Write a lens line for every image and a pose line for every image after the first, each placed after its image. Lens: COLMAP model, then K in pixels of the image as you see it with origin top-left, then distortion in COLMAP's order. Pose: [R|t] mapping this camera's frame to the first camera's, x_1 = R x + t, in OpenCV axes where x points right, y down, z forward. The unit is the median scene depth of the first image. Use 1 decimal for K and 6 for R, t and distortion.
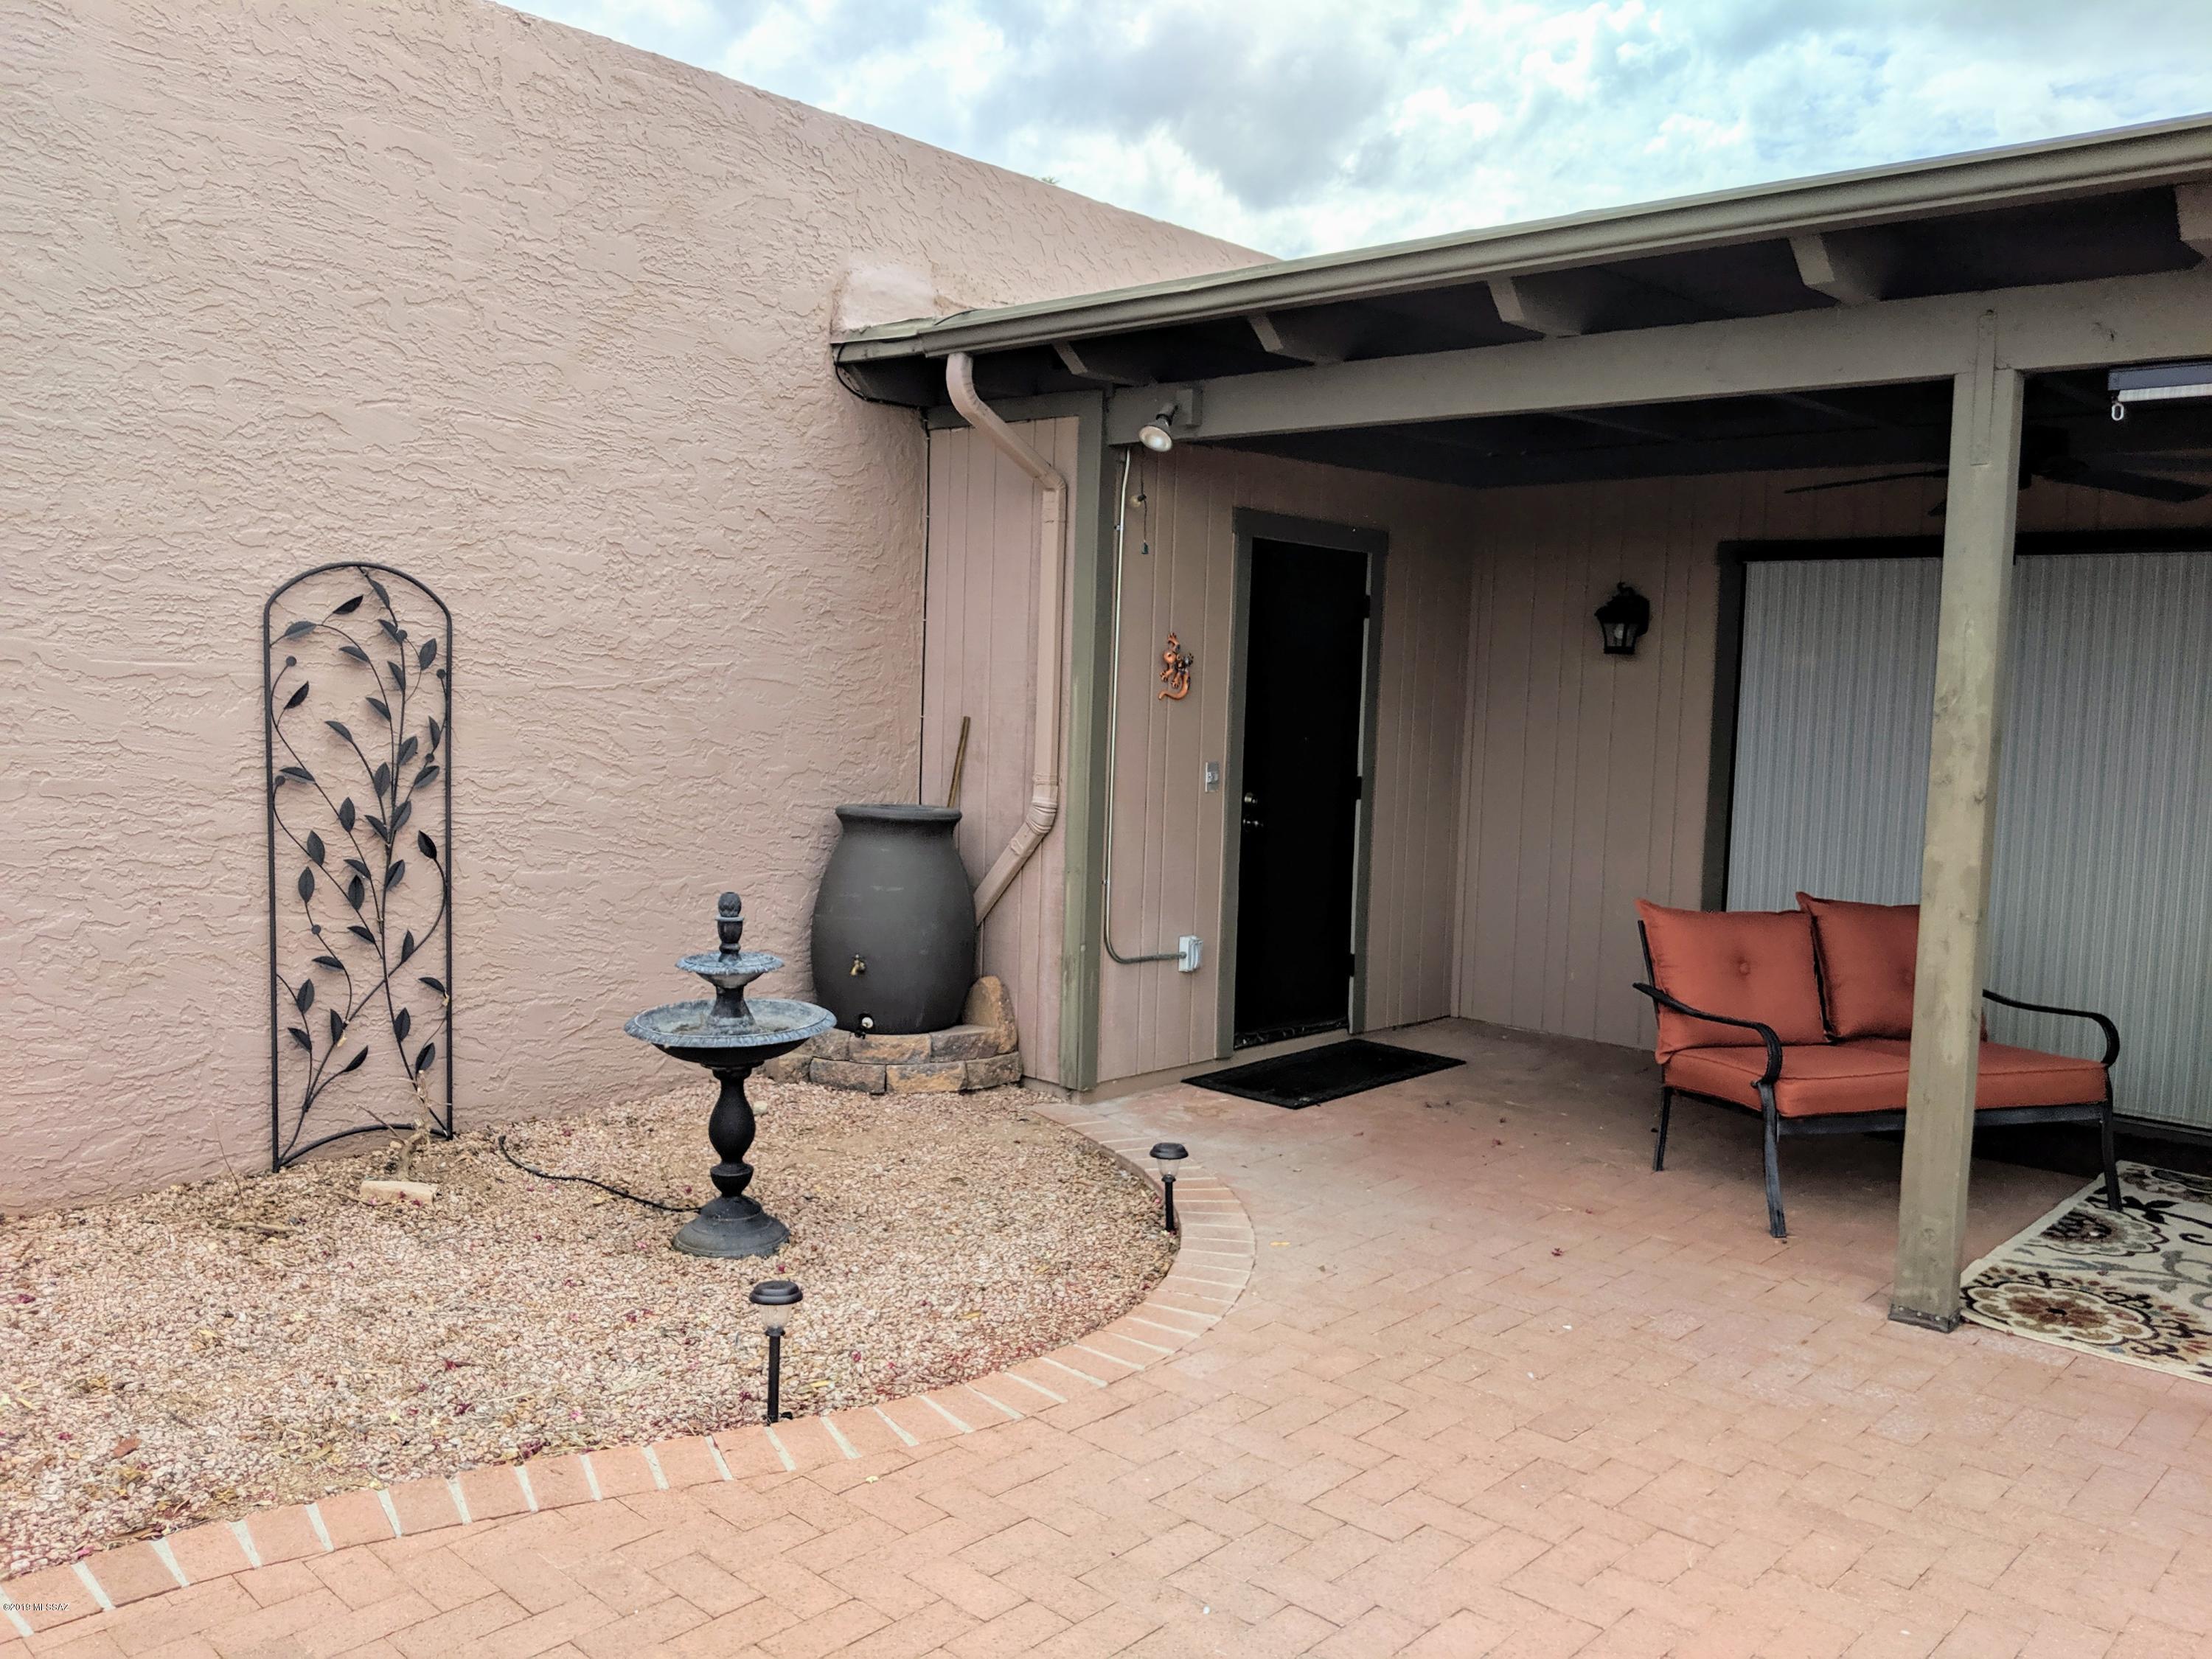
lens RADIAL K [[1769.9, 0, 1101.5], [0, 1769.9, 806.7], [0, 0, 1]] dist [0.079925, -0.139344]
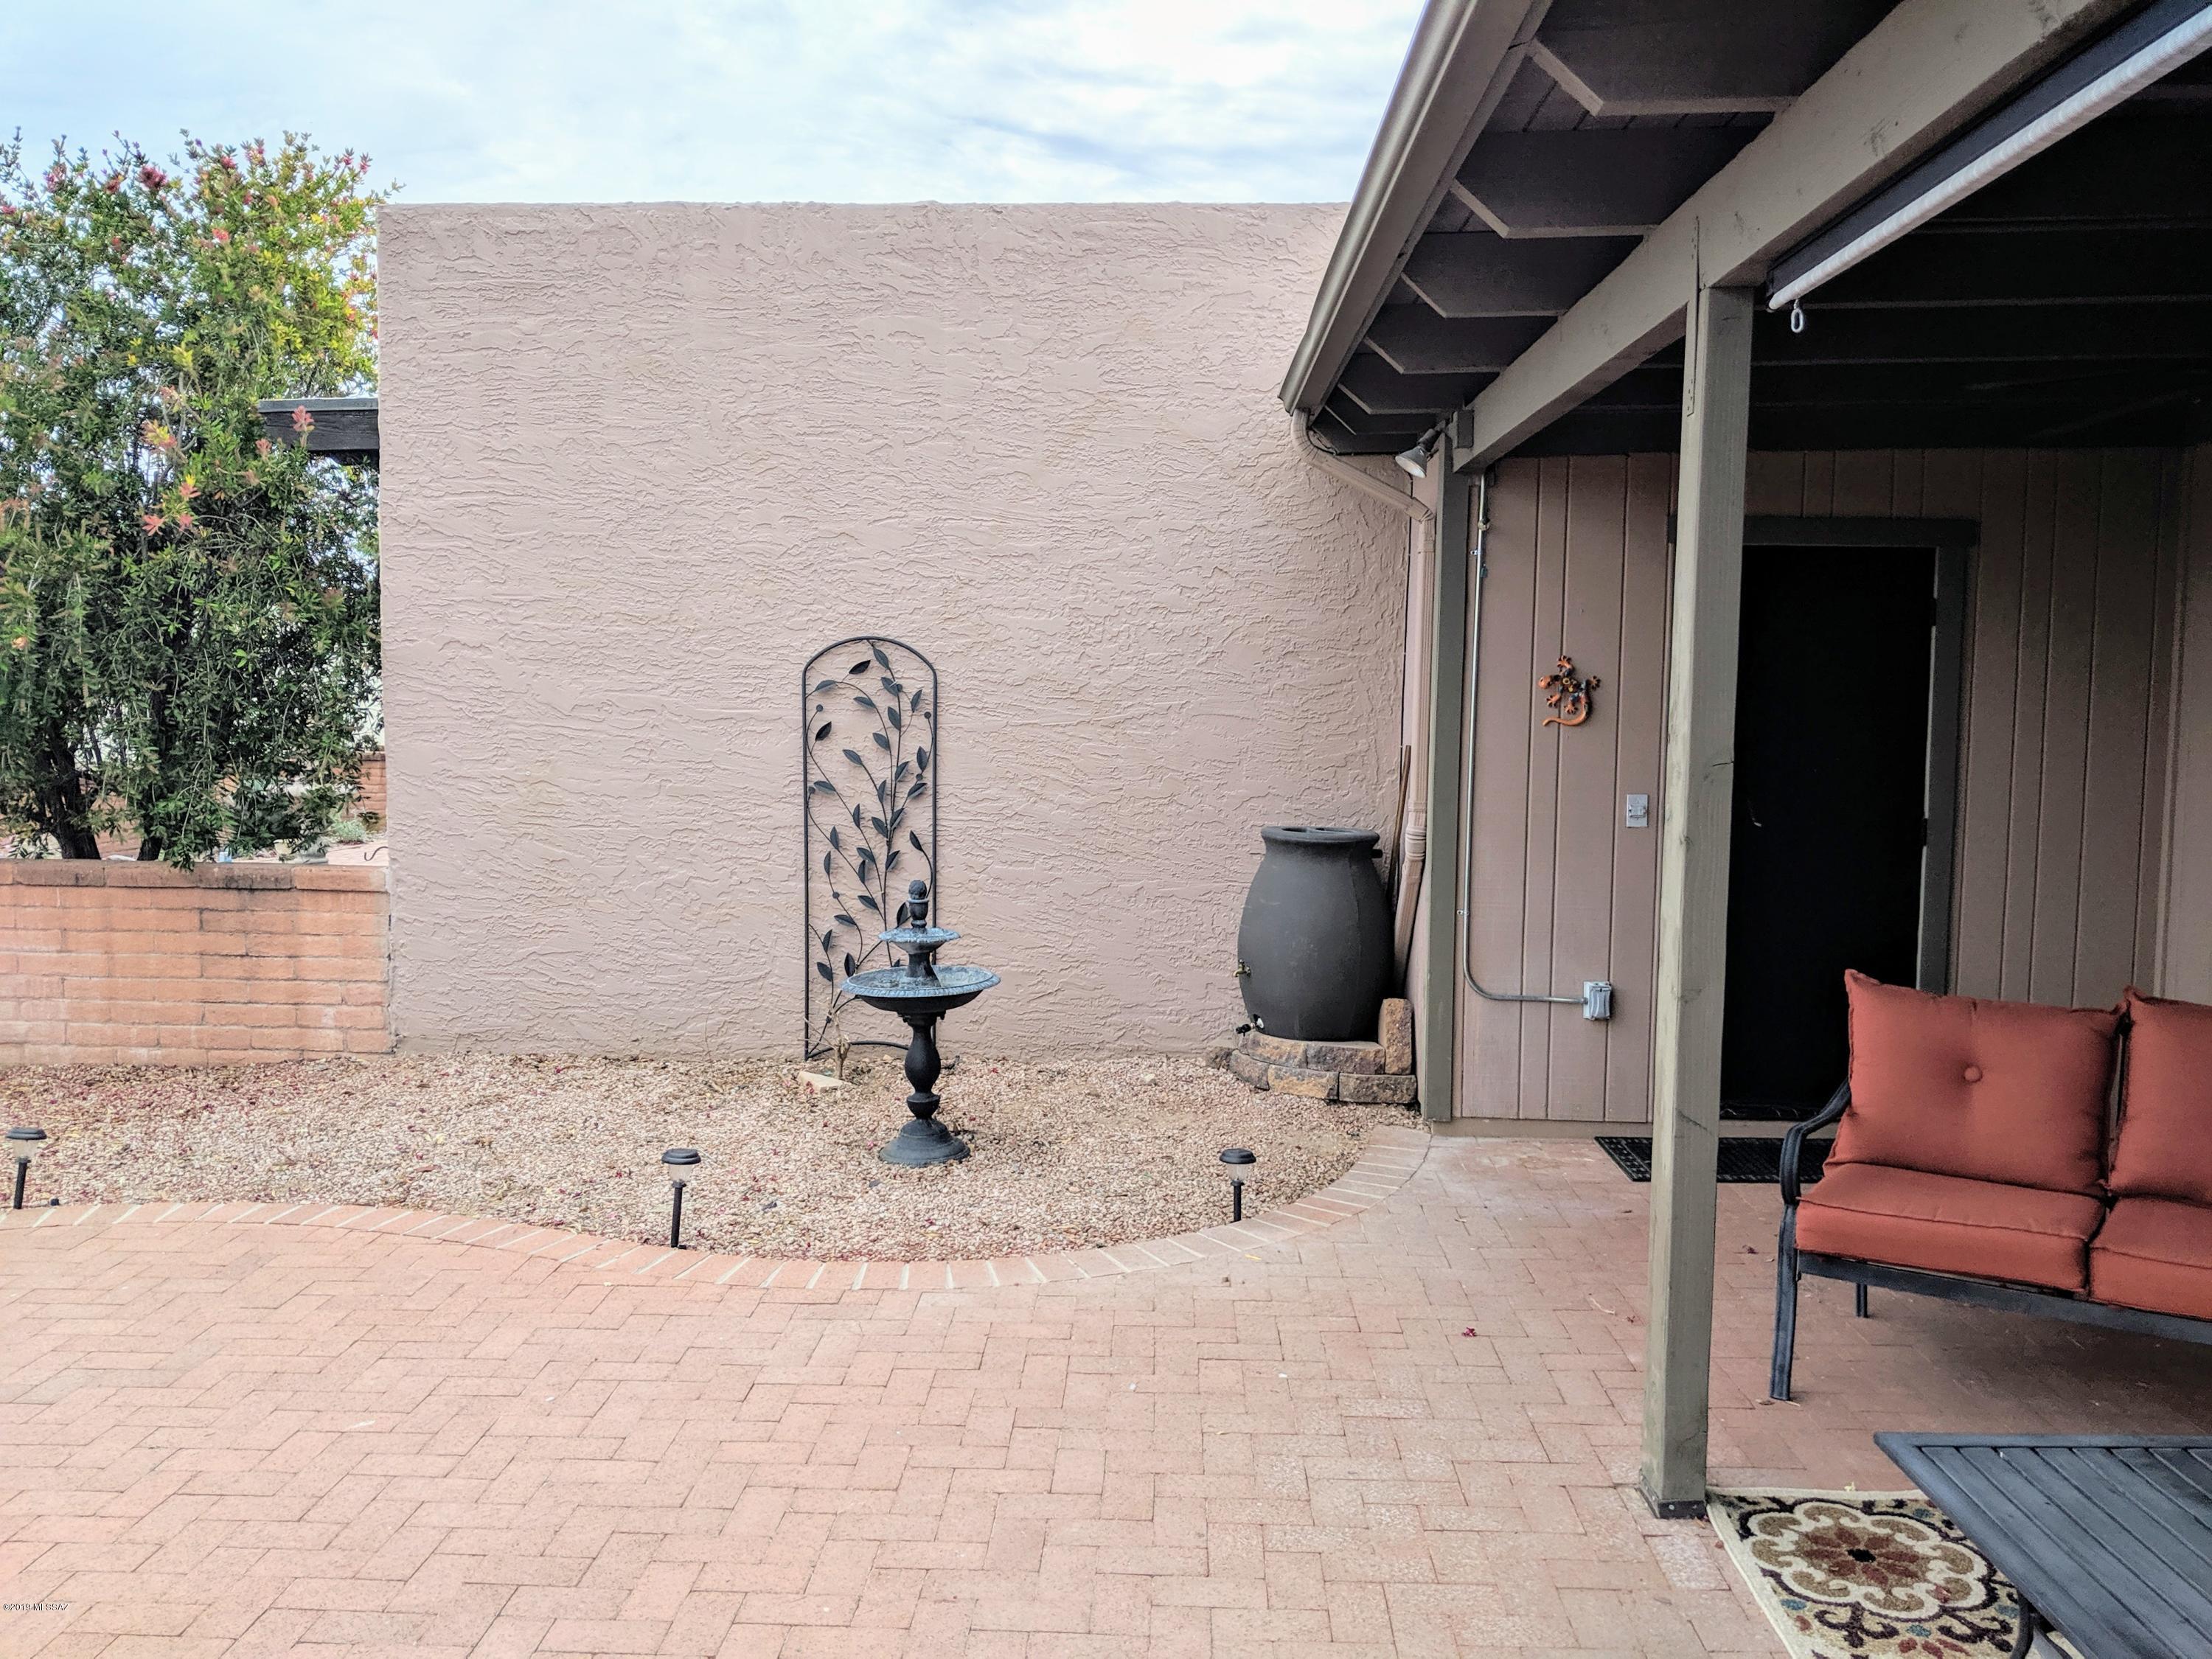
lens RADIAL K [[1762.6, 0, 1106.0], [0, 1762.6, 829.5], [0, 0, 1]] dist [0.104864, -0.194947]
pose [[0.645657, 0.034332, -0.762855, 0.755048], [-0.042820, 0.999045, 0.008720, -0.005302], [0.762426, 0.027036, 0.646511, 0.247026]]
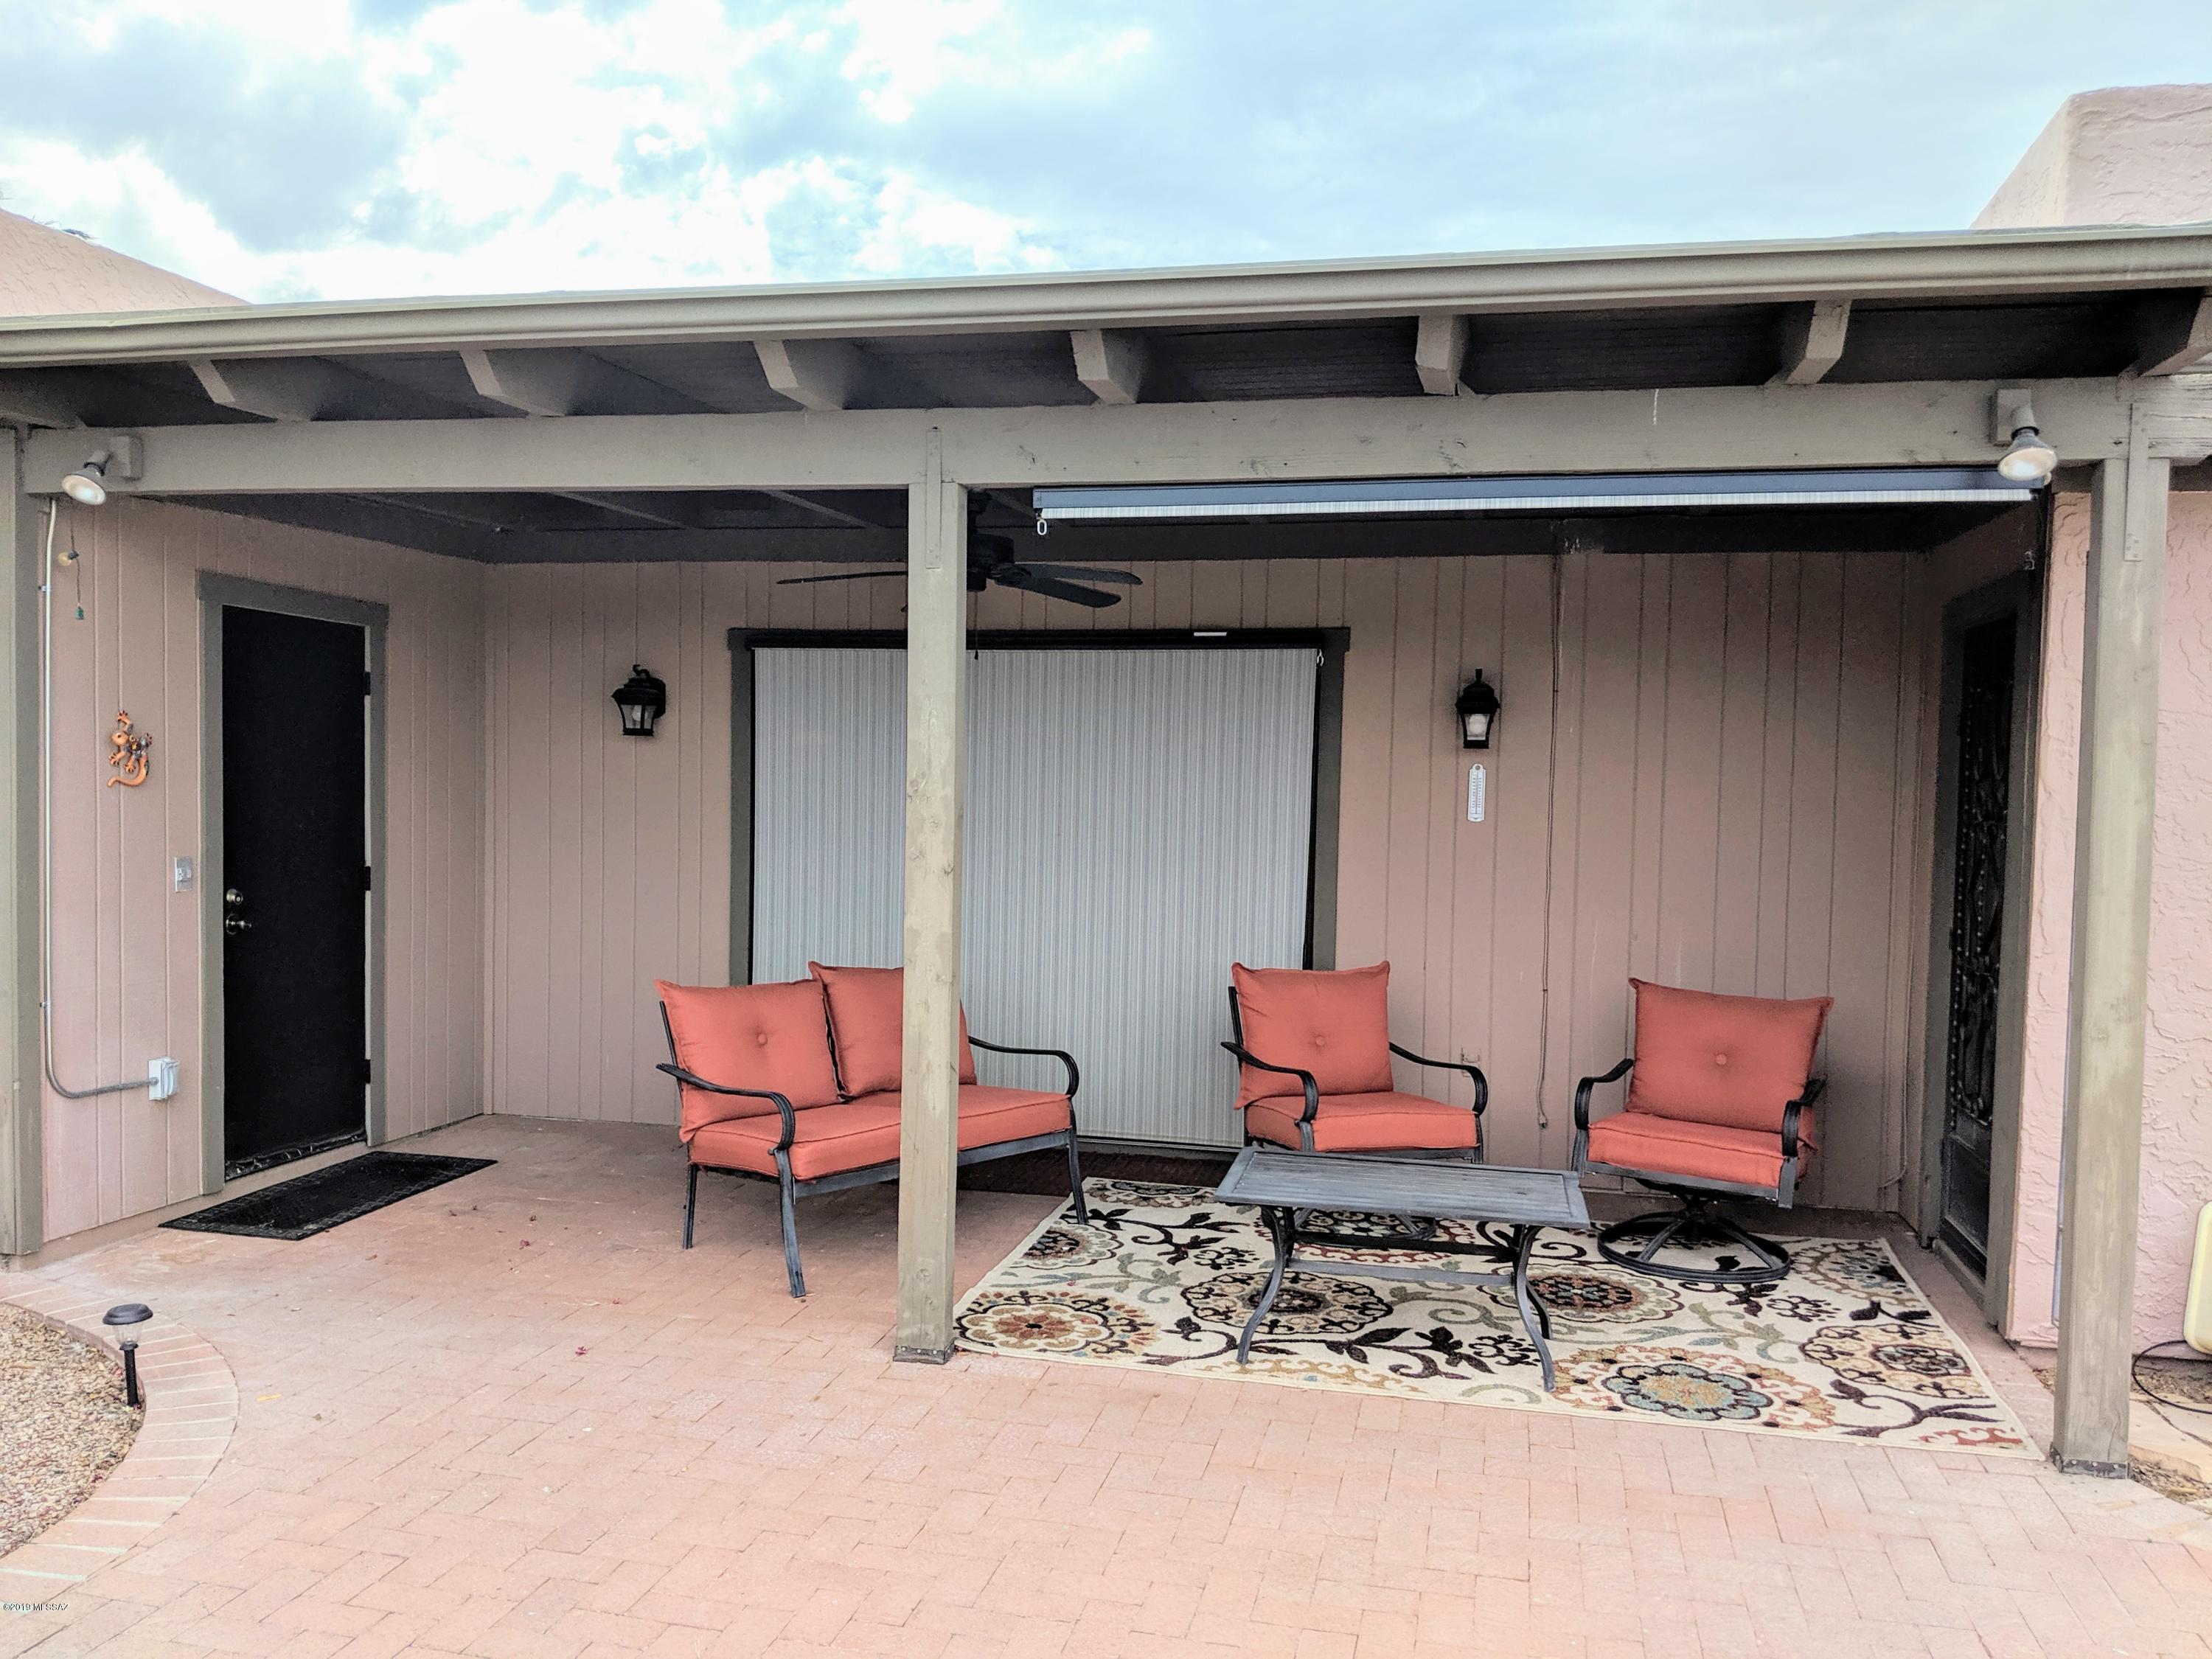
lens RADIAL K [[1767.9, 0, 1070.4], [0, 1767.9, 832.2], [0, 0, 1]] dist [0.076293, -0.111192]
pose [[0.877168, -0.031439, 0.479153, 0.029184], [0.044815, 0.998859, -0.016502, -0.004780], [-0.478088, 0.035948, 0.877576, 0.006911]]
